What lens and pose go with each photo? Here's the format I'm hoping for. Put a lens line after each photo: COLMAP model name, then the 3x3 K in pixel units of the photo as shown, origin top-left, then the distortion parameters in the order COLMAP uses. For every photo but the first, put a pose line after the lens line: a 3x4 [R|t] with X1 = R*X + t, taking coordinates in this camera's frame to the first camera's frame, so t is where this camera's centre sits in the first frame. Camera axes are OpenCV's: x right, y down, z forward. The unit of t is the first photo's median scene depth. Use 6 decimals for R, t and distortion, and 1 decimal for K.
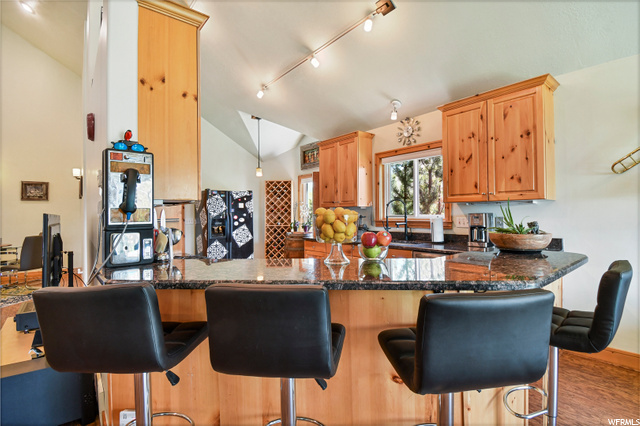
lens RADIAL K [[308.9, 0, 320.0], [0, 308.9, 213.0], [0, 0, 1]] dist [-0.001467, -0.000333]
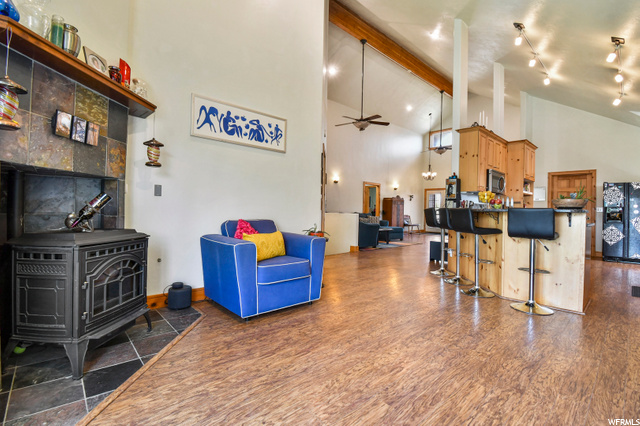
lens RADIAL K [[287.9, 0, 321.8], [0, 287.9, 209.6], [0, 0, 1]] dist [0.000880, -0.014850]
pose [[0.070296, 0.015106, -0.997412, 0.662687], [-0.020745, 0.999691, 0.013679, 0.036847], [0.997310, 0.019729, 0.070588, -0.187886]]
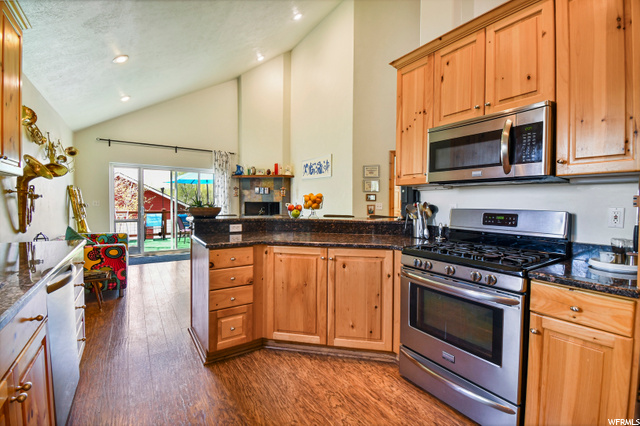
lens RADIAL K [[287.9, 0, 321.8], [0, 287.9, 209.6], [0, 0, 1]] dist [0.000880, -0.014850]
pose [[-0.996174, 0.001770, 0.087373, -0.048480], [0.003375, 0.999828, 0.018224, 0.014486], [-0.087326, 0.018449, -0.996009, 0.753604]]
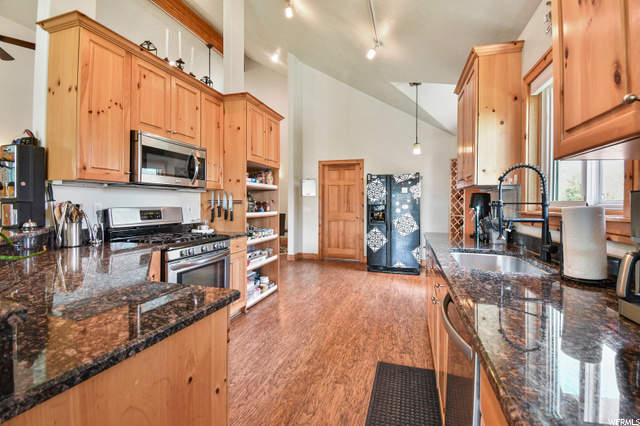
lens RADIAL K [[287.9, 0, 321.8], [0, 287.9, 209.6], [0, 0, 1]] dist [0.000880, -0.014850]
pose [[0.566415, 0.030387, -0.823560, 0.299017], [-0.009401, 0.999493, 0.030413, 0.008576], [0.824067, -0.009484, 0.566413, 0.352937]]
